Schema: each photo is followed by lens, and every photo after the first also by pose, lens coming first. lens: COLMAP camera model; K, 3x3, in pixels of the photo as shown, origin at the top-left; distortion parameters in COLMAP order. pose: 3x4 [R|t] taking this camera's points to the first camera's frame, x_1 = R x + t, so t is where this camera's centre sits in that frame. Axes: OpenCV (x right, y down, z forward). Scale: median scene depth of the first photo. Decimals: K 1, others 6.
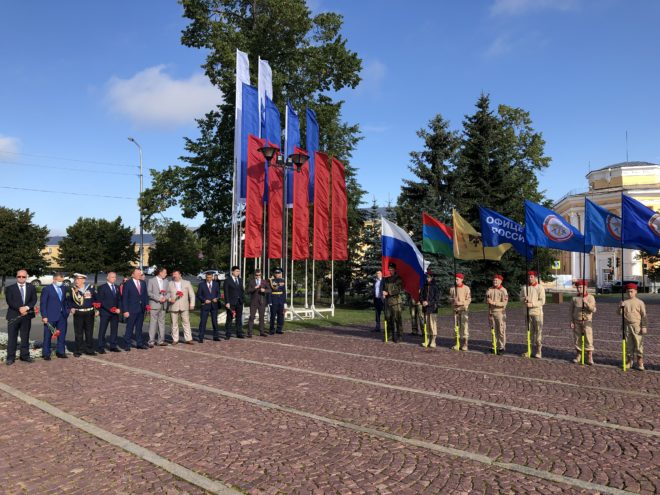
lens RADIAL K [[536.3, 0, 330.0], [0, 536.3, 247.5], [0, 0, 1]] dist [0.006025, -0.016930]
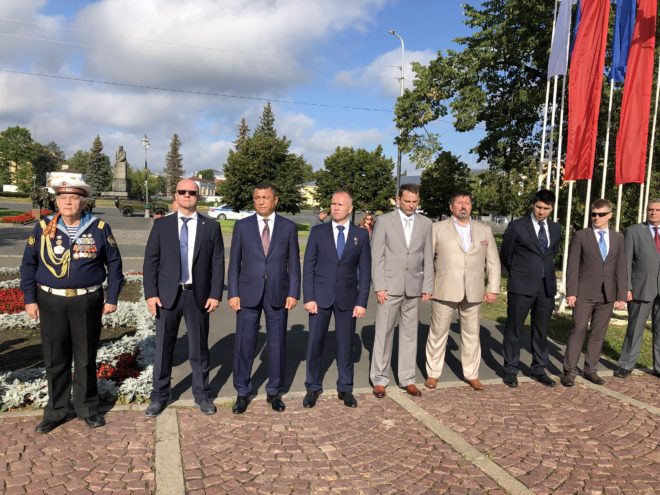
lens RADIAL K [[536.3, 0, 330.0], [0, 536.3, 247.5], [0, 0, 1]] dist [0.006025, -0.016930]
pose [[0.882166, 0.067722, -0.466043, -0.063339], [-0.020773, 0.994239, 0.105154, 0.016743], [0.470480, -0.083082, 0.878491, 0.229359]]
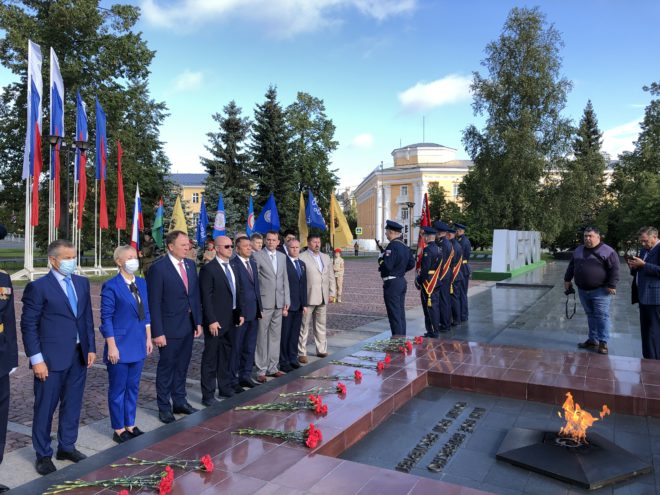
lens RADIAL K [[536.3, 0, 330.0], [0, 536.3, 247.5], [0, 0, 1]] dist [0.006025, -0.016930]
pose [[0.957791, 0.001012, 0.287462, 0.071478], [-0.020147, 0.997771, 0.063612, -0.011895], [-0.286757, -0.066719, 0.955677, -0.186479]]
